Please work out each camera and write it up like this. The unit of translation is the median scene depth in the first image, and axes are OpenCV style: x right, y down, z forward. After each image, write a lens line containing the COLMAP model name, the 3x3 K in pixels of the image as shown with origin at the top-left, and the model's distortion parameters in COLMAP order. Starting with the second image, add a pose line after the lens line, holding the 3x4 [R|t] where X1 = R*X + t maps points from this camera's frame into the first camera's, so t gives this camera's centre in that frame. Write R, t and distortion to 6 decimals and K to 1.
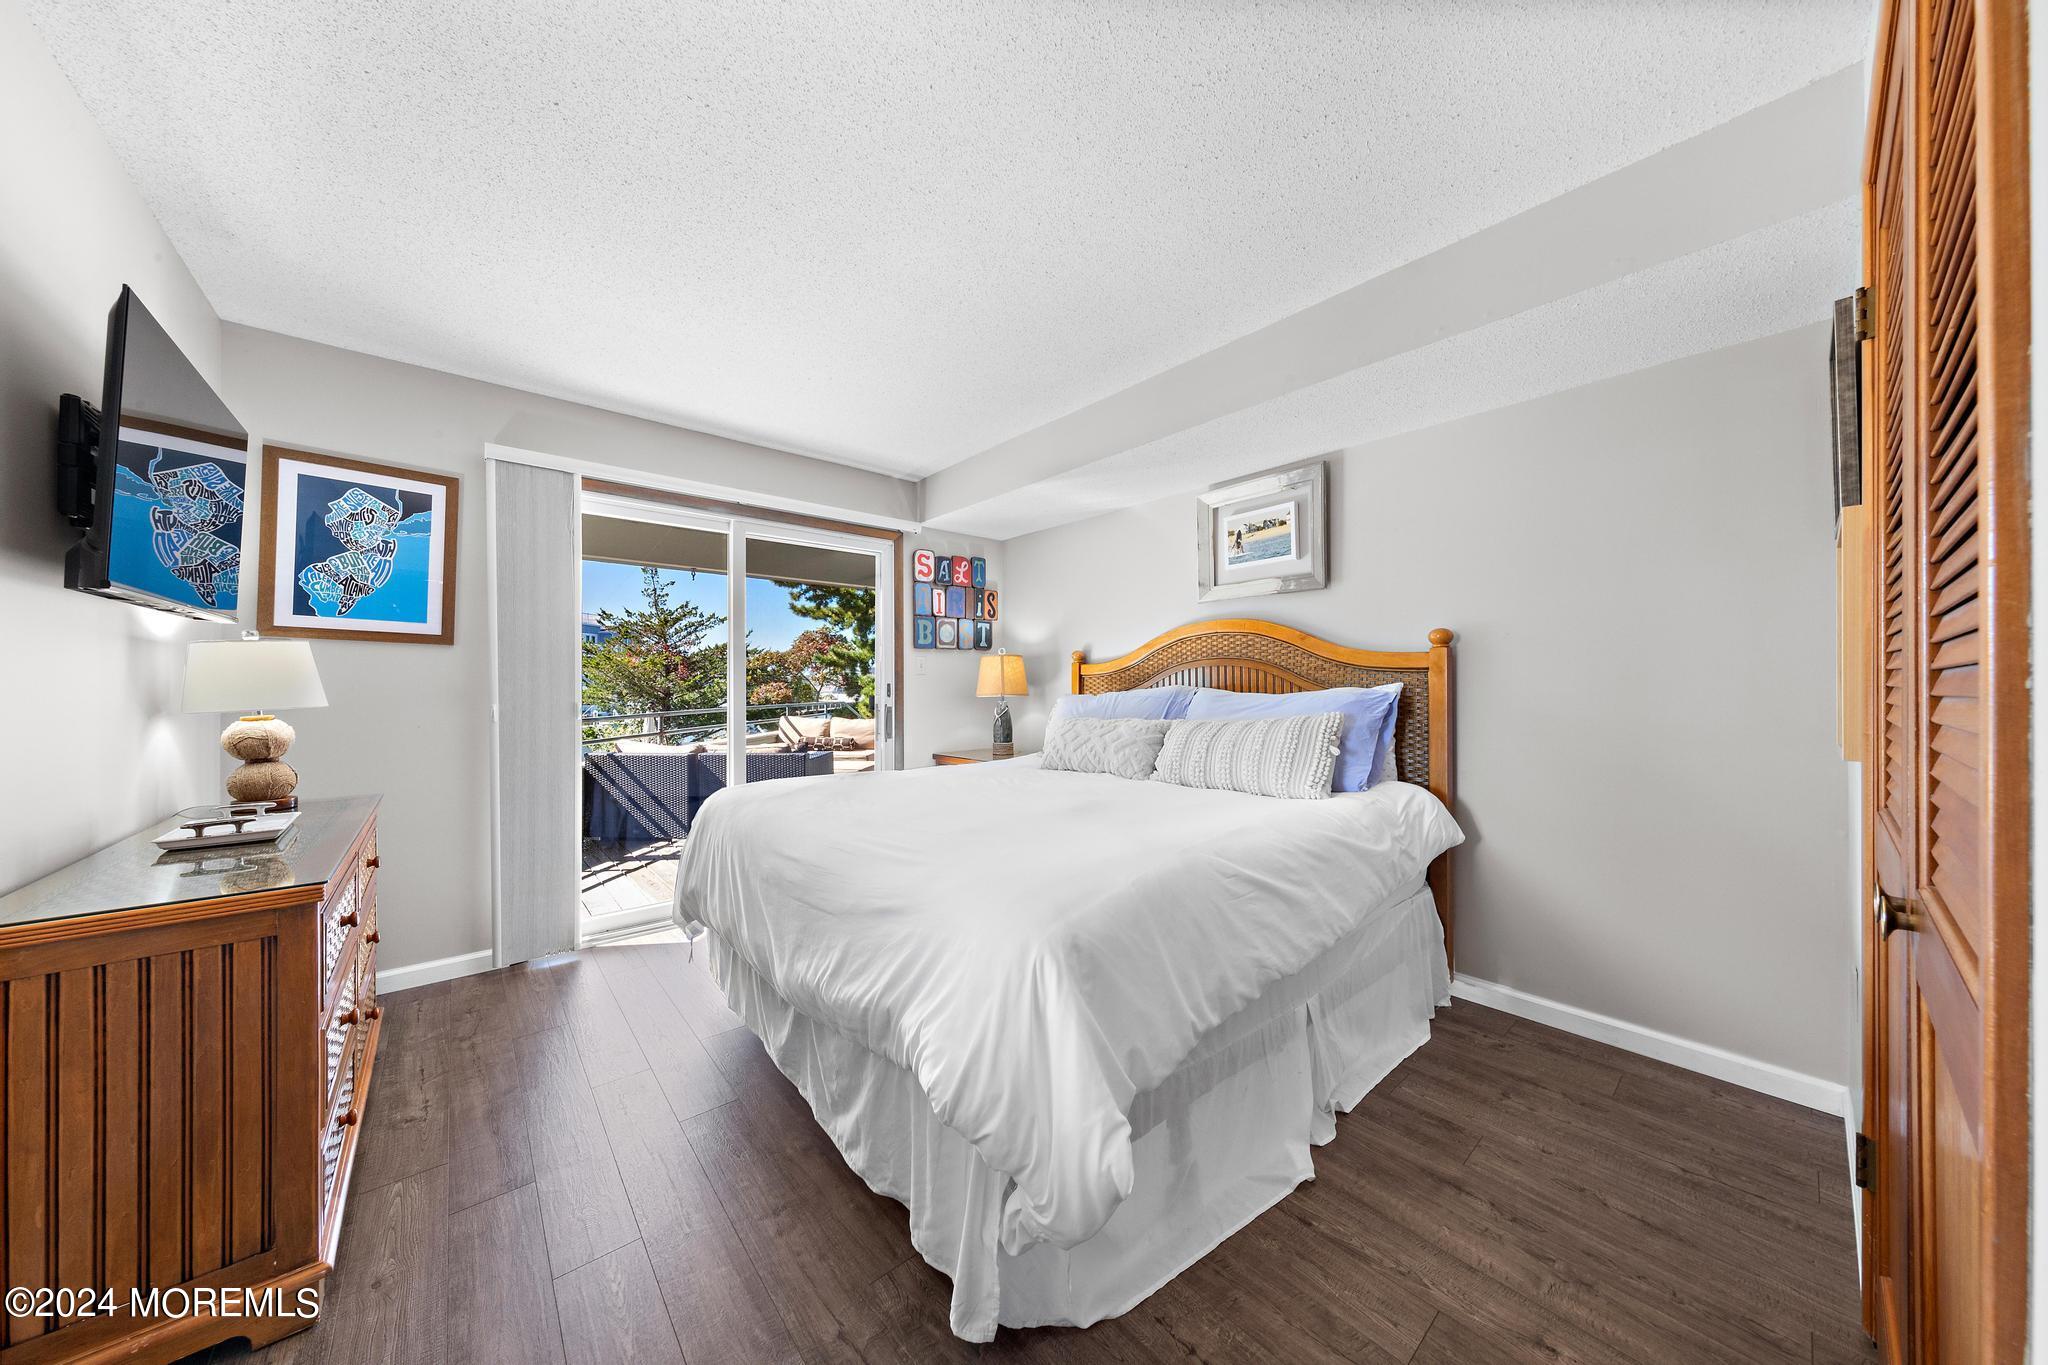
lens RADIAL K [[696.6, 0, 1031.6], [0, 696.6, 685.3], [0, 0, 1]] dist [0.005695, 0.000130]
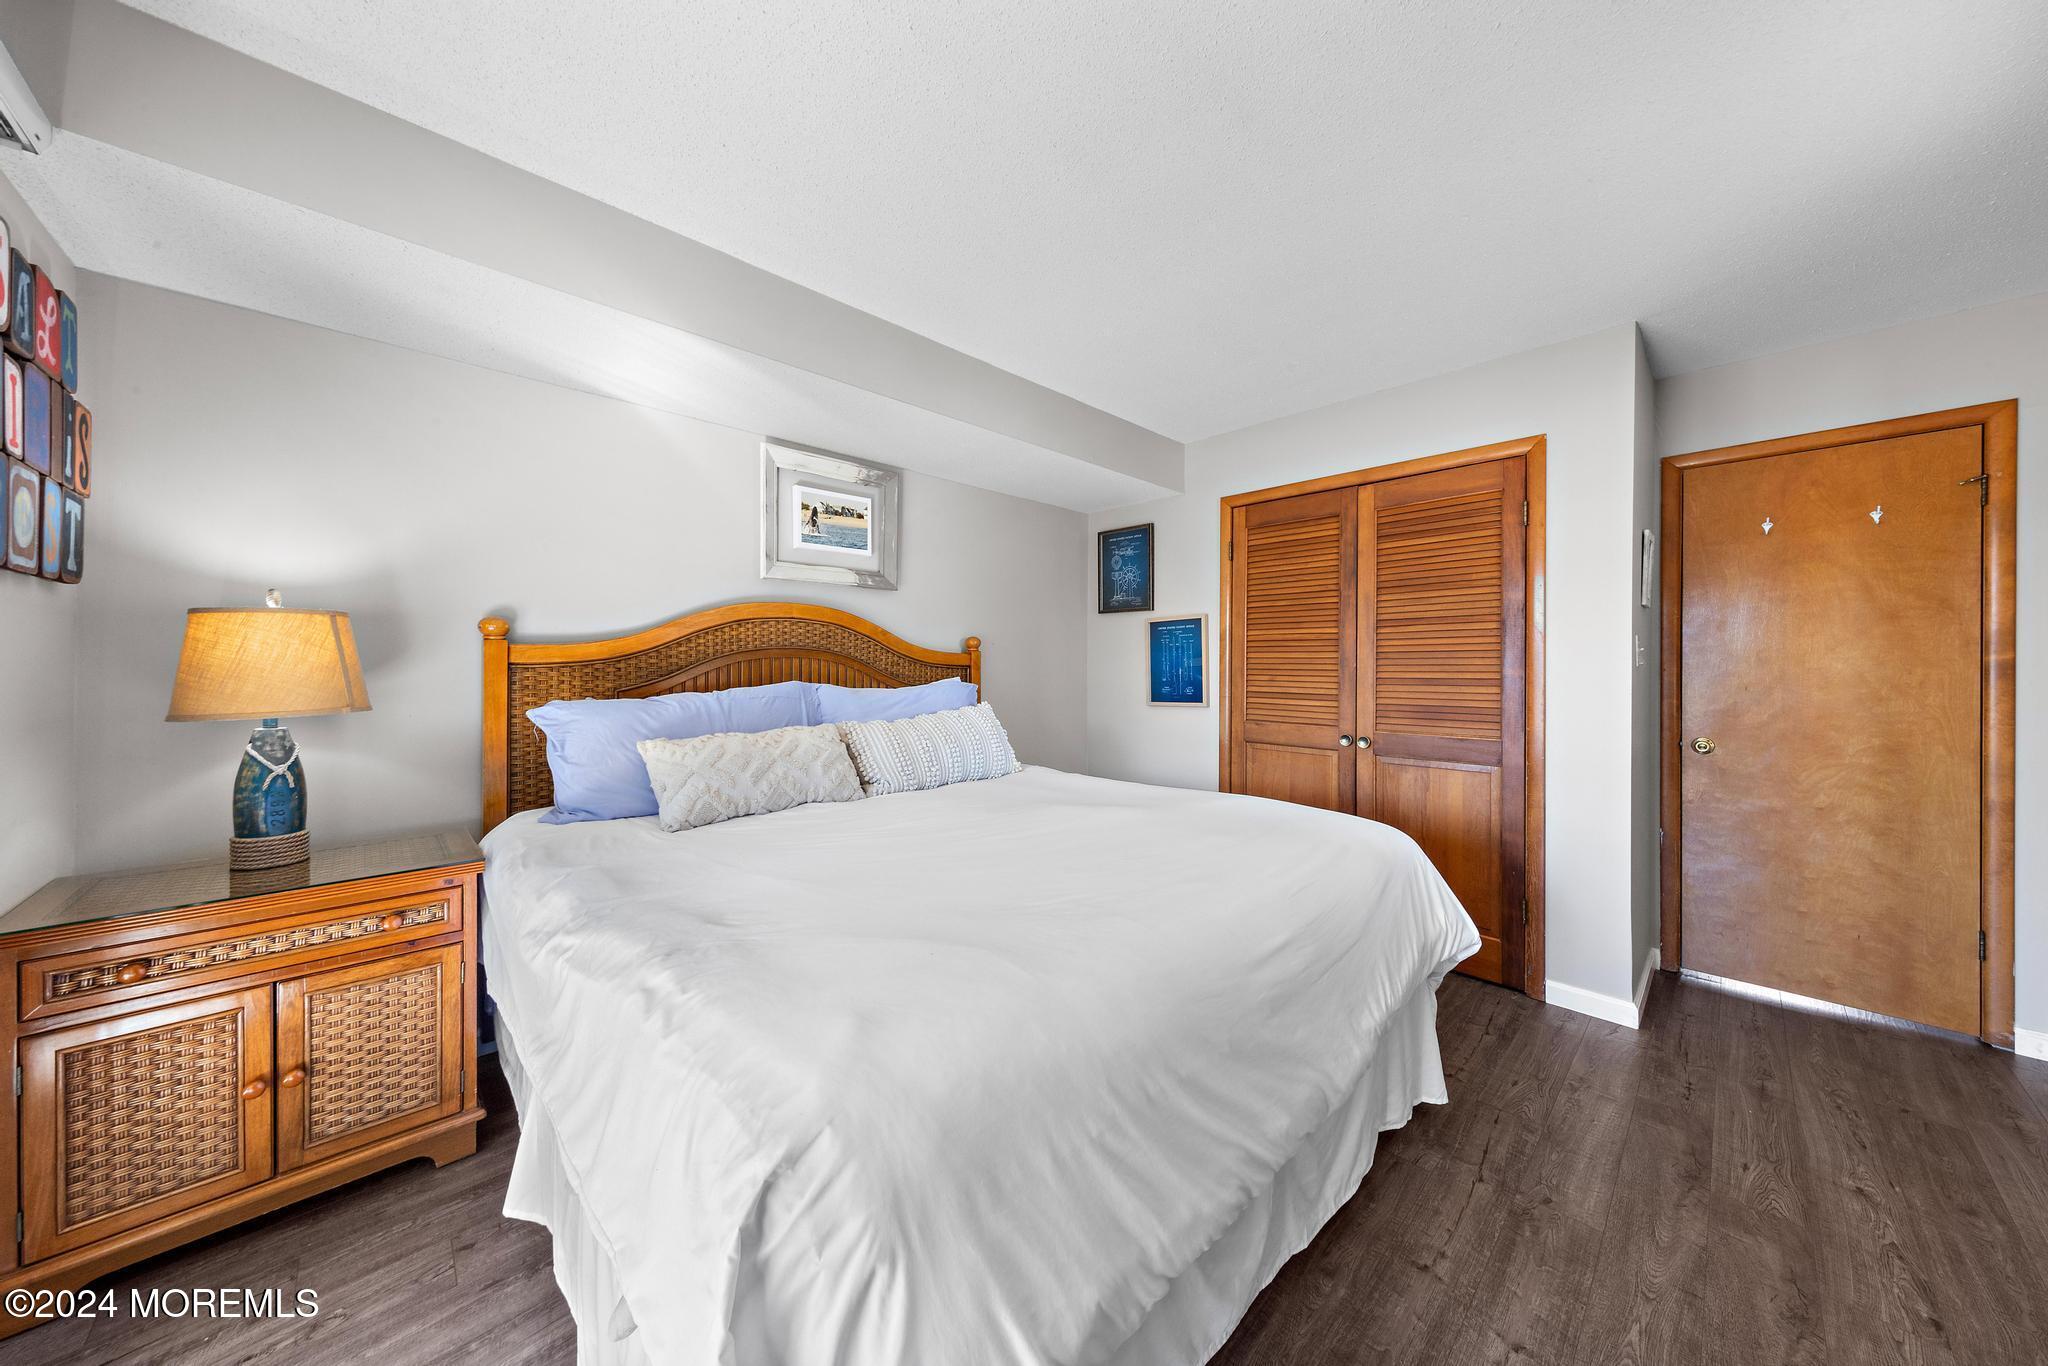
lens RADIAL K [[696.6, 0, 1031.9], [0, 696.6, 672.4], [0, 0, 1]] dist [0.005695, 0.000130]
pose [[-0.084913, -0.004374, 0.996379, -0.632798], [-0.005220, 0.999979, 0.003945, -0.015283], [-0.996375, -0.004866, -0.084934, 0.818467]]
